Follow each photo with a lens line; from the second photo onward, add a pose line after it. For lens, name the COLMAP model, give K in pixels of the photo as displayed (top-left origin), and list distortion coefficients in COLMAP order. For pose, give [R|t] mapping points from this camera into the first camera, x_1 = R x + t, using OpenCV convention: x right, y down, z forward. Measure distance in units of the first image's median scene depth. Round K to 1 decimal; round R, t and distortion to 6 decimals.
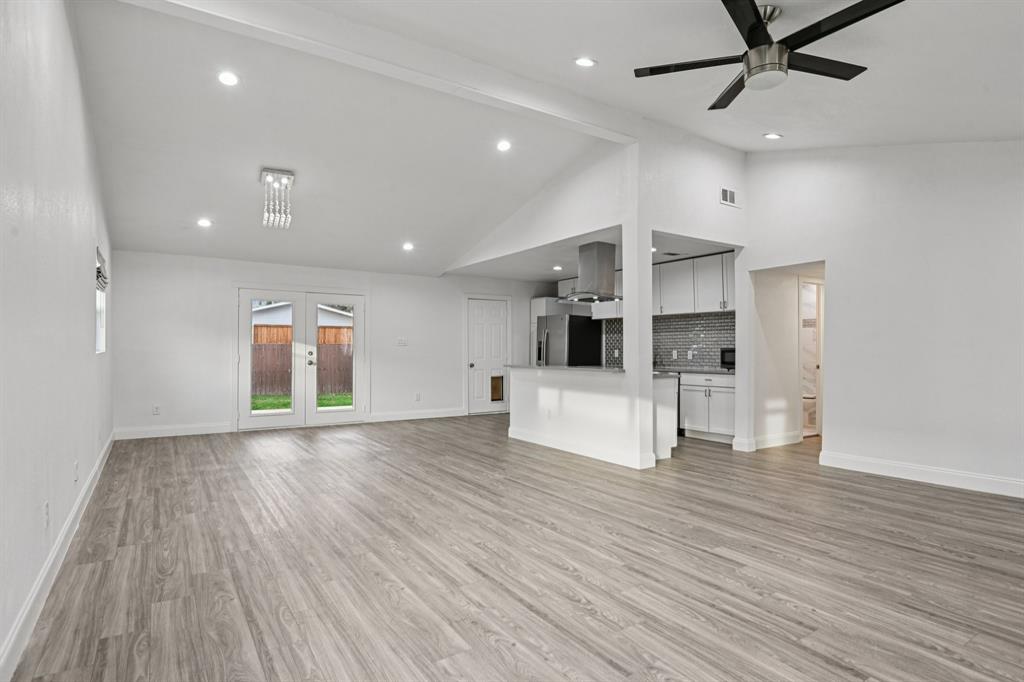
lens RADIAL K [[545.9, 0, 516.8], [0, 545.9, 350.4], [0, 0, 1]] dist [-0.021752, -0.001126]
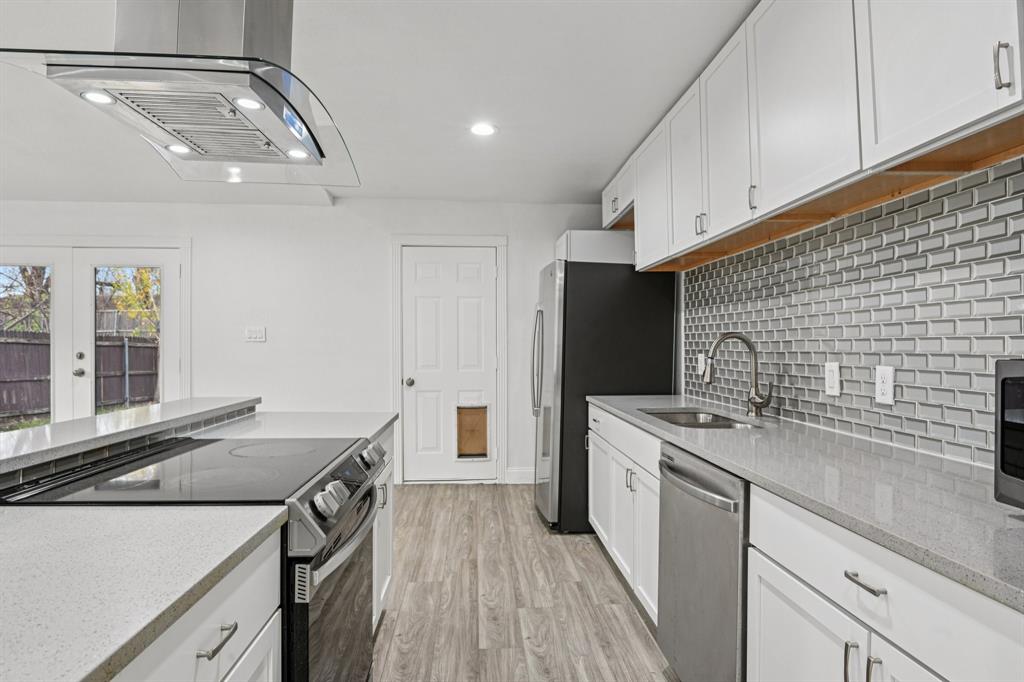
lens RADIAL K [[569.3, 0, 518.4], [0, 569.3, 344.0], [0, 0, 1]] dist [-0.018661, -0.000597]
pose [[0.873257, 0.001479, -0.487258, 0.726945], [-0.003178, 0.999991, -0.002660, -0.016927], [0.487249, 0.003871, 0.873254, 1.756681]]
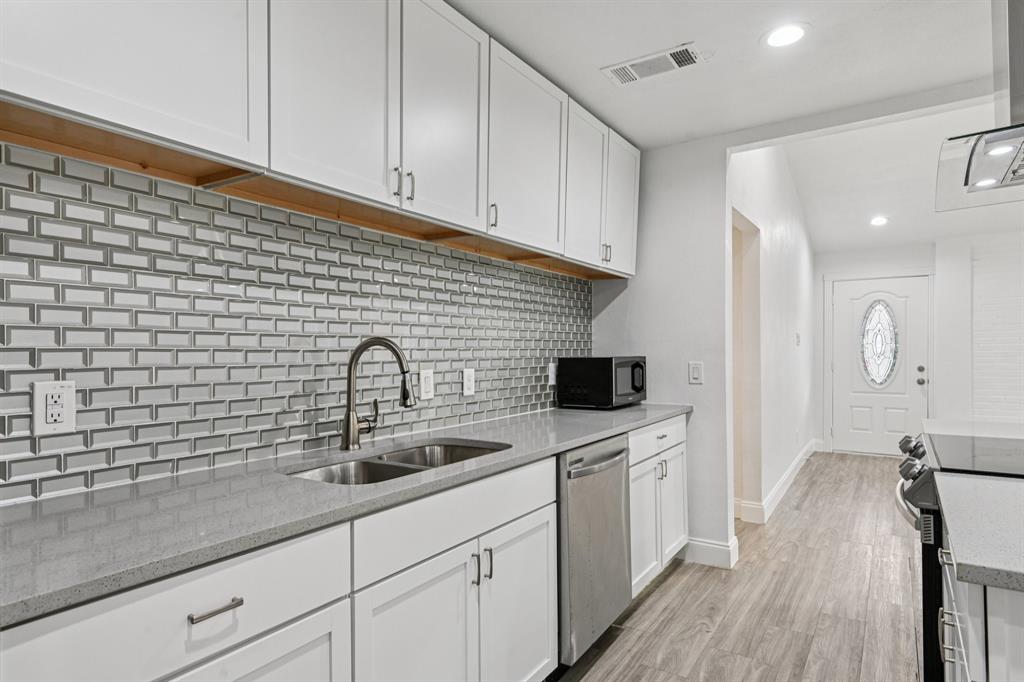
lens RADIAL K [[569.8, 0, 515.7], [0, 569.8, 354.2], [0, 0, 1]] dist [0.023751, -0.000978]
pose [[-0.388402, 0.000414, 0.921490, 0.006651], [0.009411, 0.999950, 0.003517, -0.019706], [-0.921442, 0.010038, -0.388386, 2.682622]]
